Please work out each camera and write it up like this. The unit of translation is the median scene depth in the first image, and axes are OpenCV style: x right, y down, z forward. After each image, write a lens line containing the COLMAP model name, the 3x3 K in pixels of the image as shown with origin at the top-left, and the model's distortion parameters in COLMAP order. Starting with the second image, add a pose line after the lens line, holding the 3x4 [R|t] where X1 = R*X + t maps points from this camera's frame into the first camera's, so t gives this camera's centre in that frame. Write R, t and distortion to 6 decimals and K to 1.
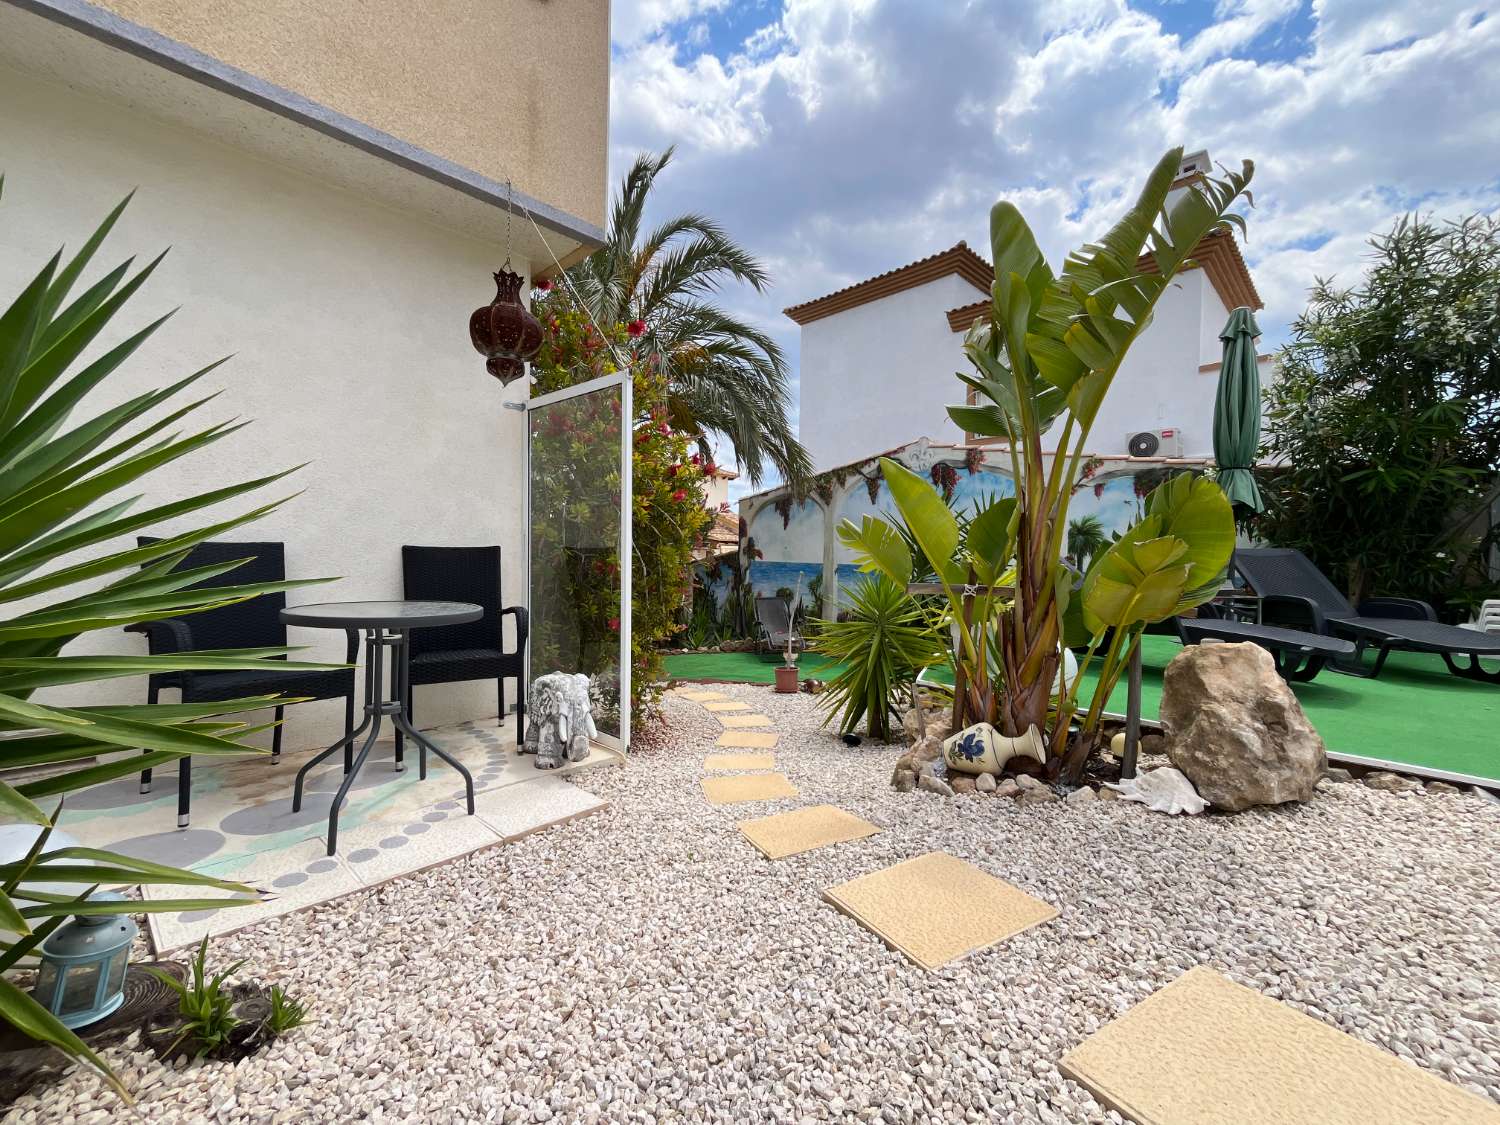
lens RADIAL K [[608.9, 0, 750.2], [0, 608.9, 558.0], [0, 0, 1]] dist [-0.002860, -0.000900]
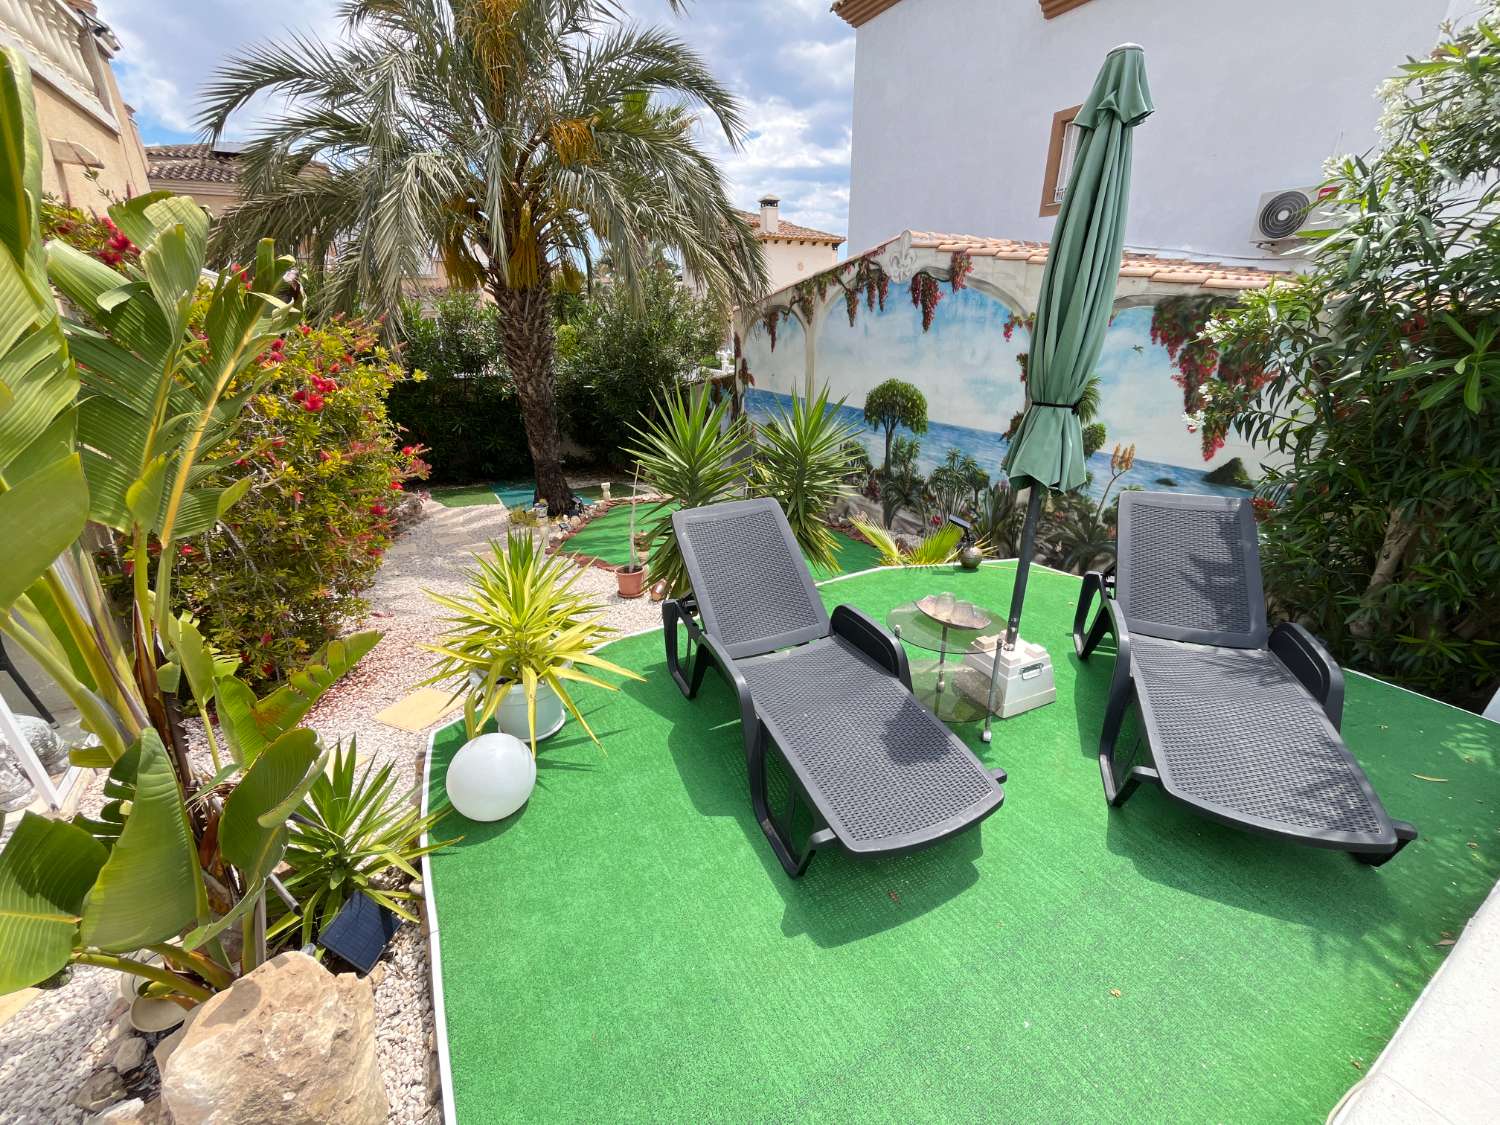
lens RADIAL K [[608.9, 0, 751.3], [0, 608.9, 560.6], [0, 0, 1]] dist [-0.002860, -0.000900]
pose [[0.966508, 0.064999, -0.248267, 0.275800], [0.030659, 0.931222, 0.363160, -0.090890], [0.254797, -0.358609, 0.898041, 0.152518]]
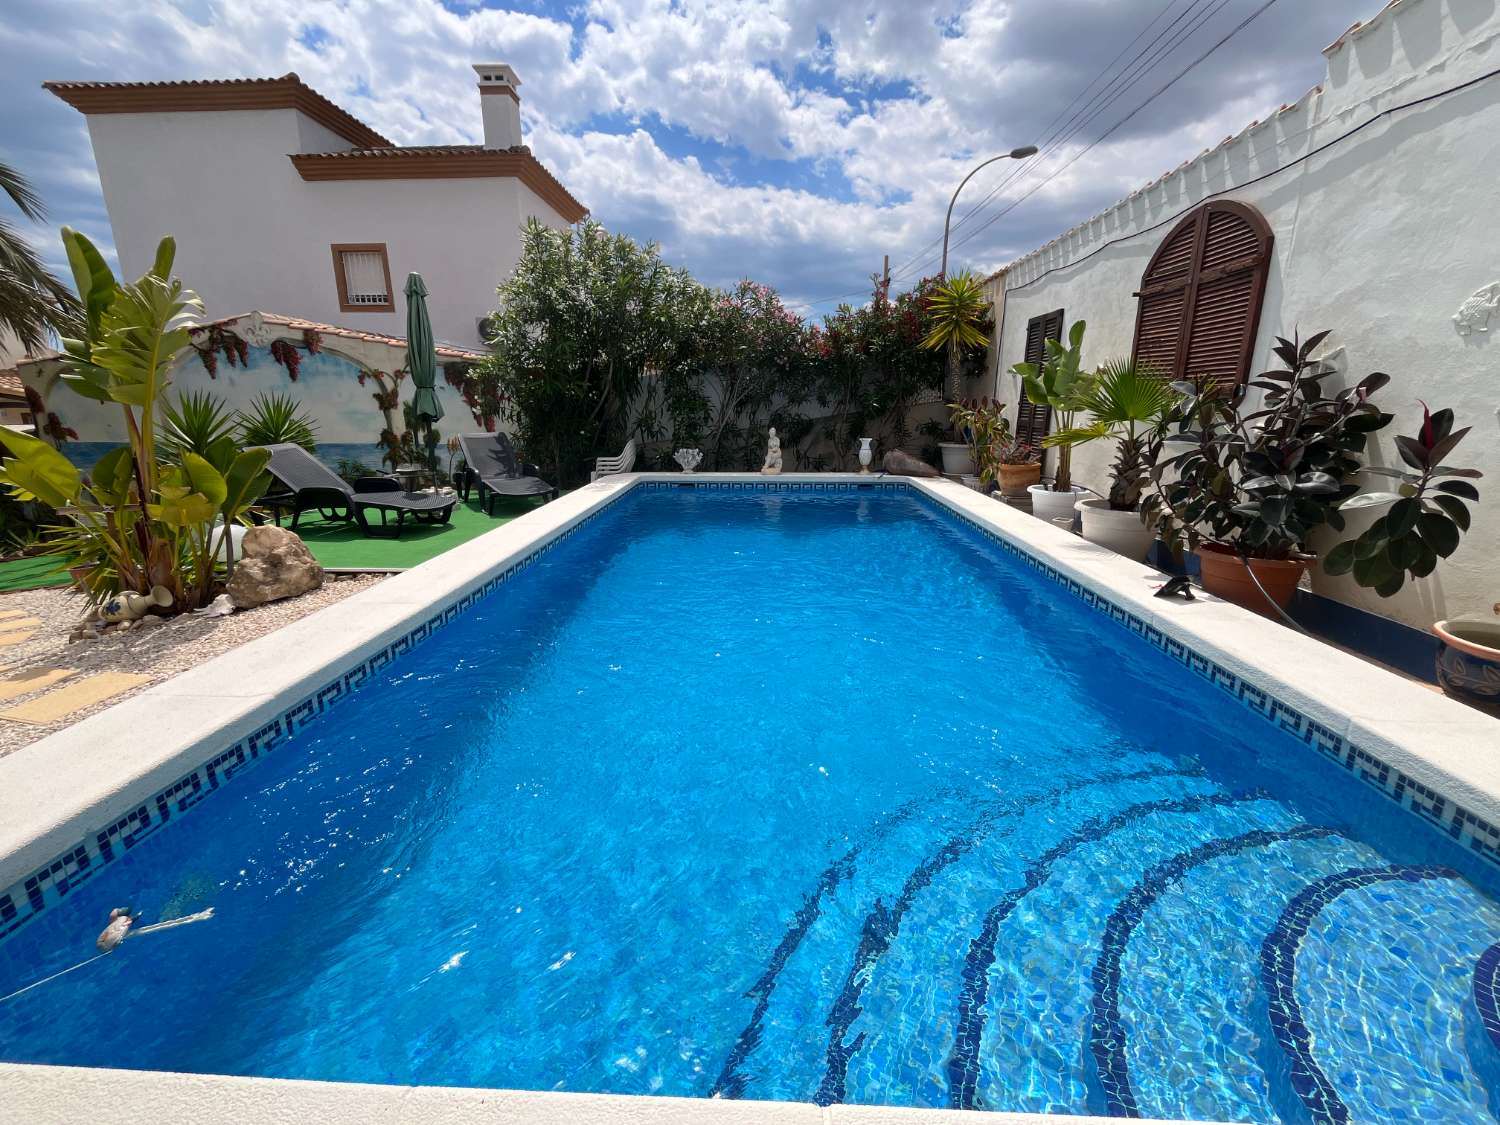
lens RADIAL K [[608.9, 0, 746.9], [0, 608.9, 559.3], [0, 0, 1]] dist [-0.002860, -0.000900]
pose [[0.726565, -0.190744, 0.660091, 0.120785], [0.016093, 0.965155, 0.261184, -0.047279], [-0.686909, -0.179144, 0.704317, -0.287035]]
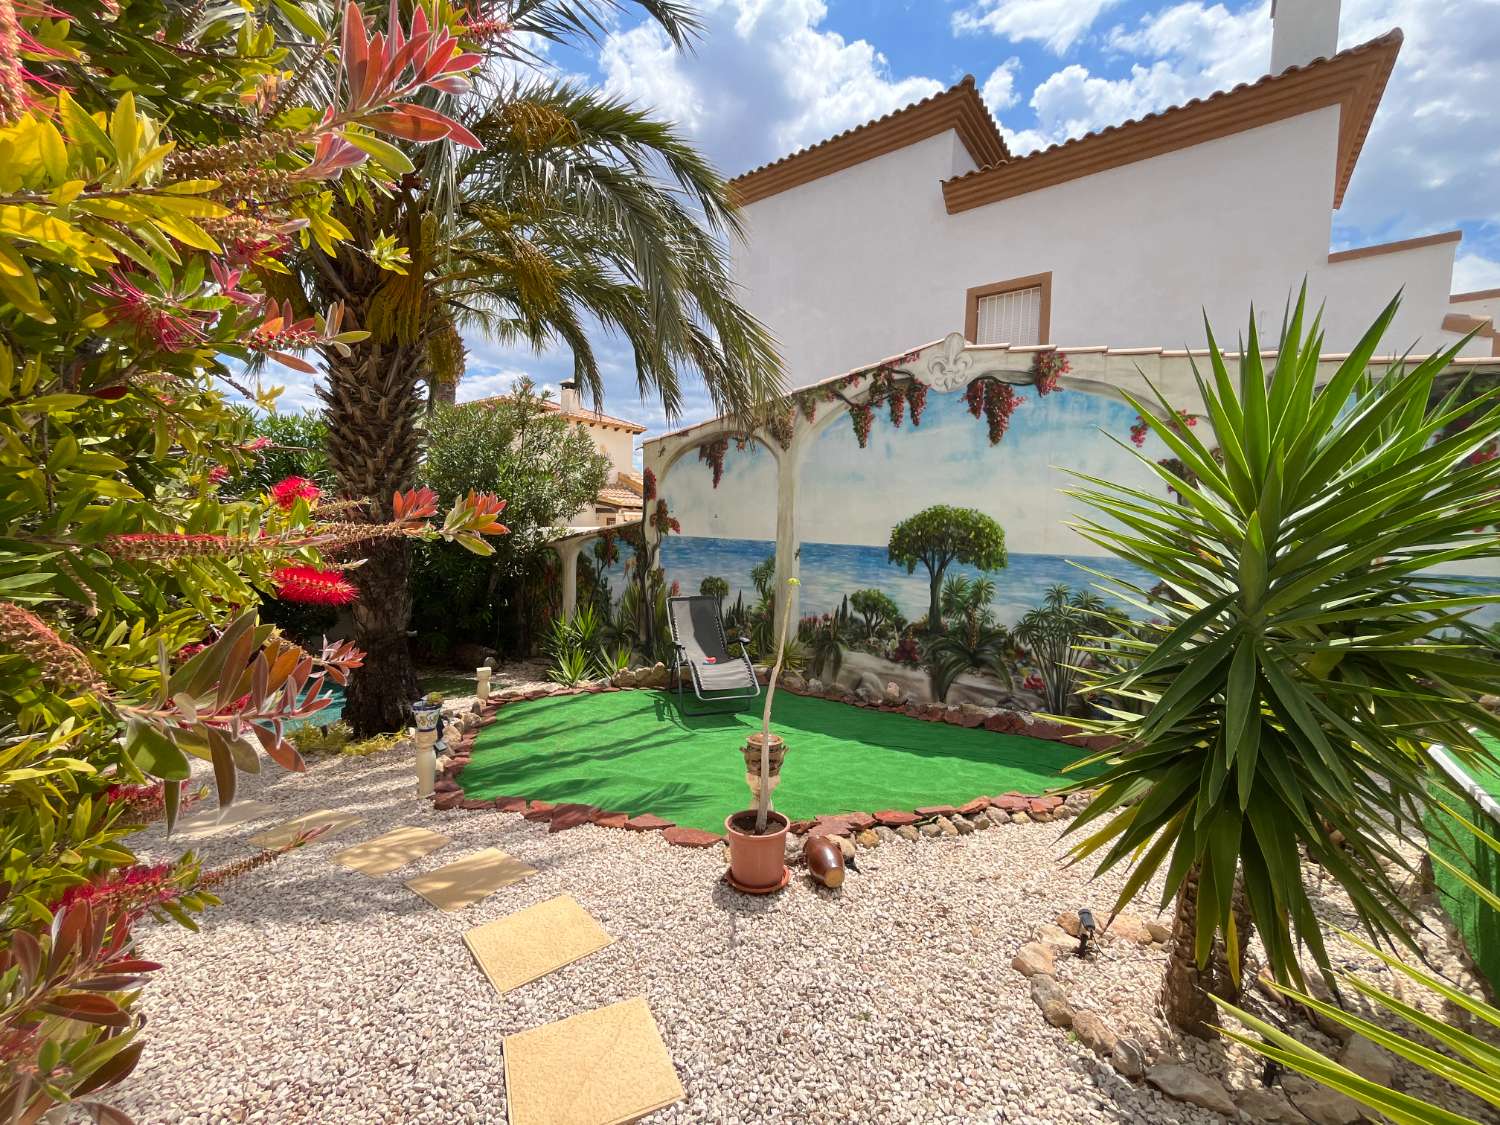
lens RADIAL K [[608.9, 0, 747.9], [0, 608.9, 561.1], [0, 0, 1]] dist [-0.002860, -0.000900]
pose [[0.989444, -0.002179, 0.144901, -0.002540], [-0.006559, 0.998189, 0.059798, -0.008450], [-0.144768, -0.060117, 0.987638, 0.376322]]
